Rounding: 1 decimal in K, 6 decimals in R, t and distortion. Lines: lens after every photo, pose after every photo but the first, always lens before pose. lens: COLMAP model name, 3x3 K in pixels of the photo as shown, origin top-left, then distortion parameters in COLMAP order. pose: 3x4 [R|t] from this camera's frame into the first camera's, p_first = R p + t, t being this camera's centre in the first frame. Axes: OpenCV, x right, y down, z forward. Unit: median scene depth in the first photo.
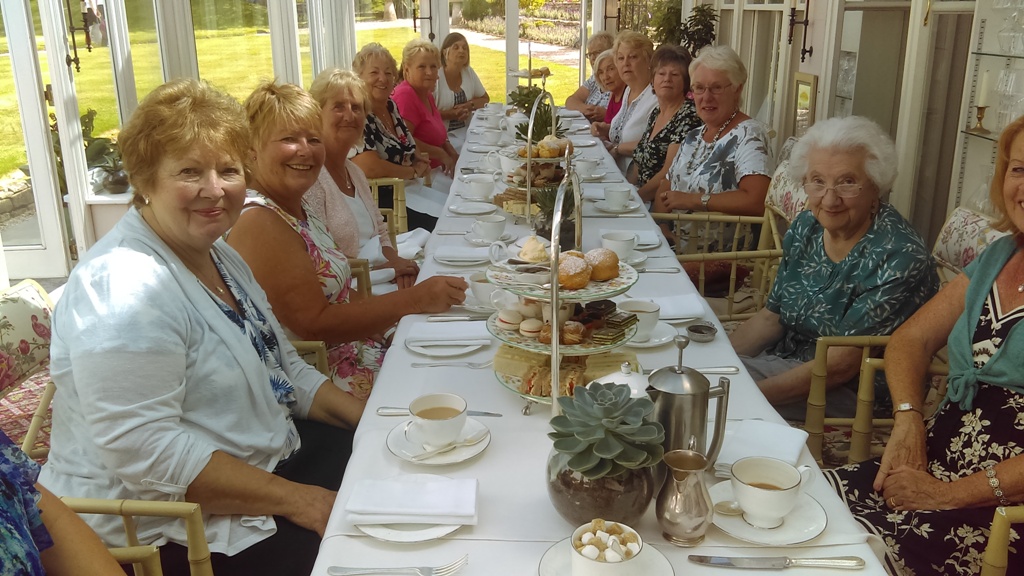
lens RADIAL K [[876.1, 0, 515.6], [0, 876.1, 284.9], [0, 0, 1]] dist [0.048177, -0.102877]
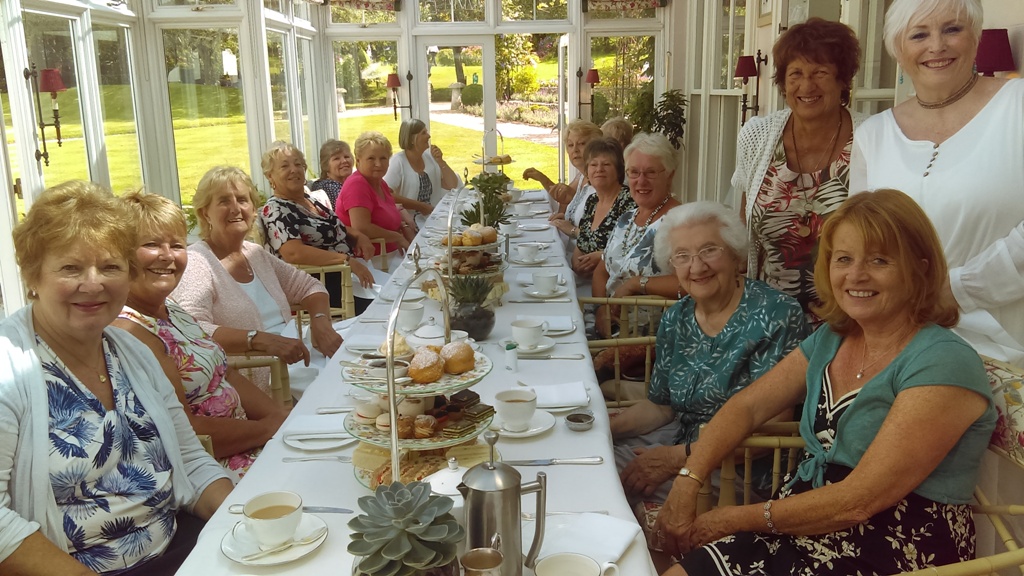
lens RADIAL K [[876.1, 0, 519.7], [0, 876.1, 287.8], [0, 0, 1]] dist [0.048177, -0.102877]
pose [[0.999852, -0.013433, -0.010724, 0.103383], [0.012477, 0.996328, -0.084700, -0.009366], [0.011823, 0.084554, 0.996349, -0.009119]]
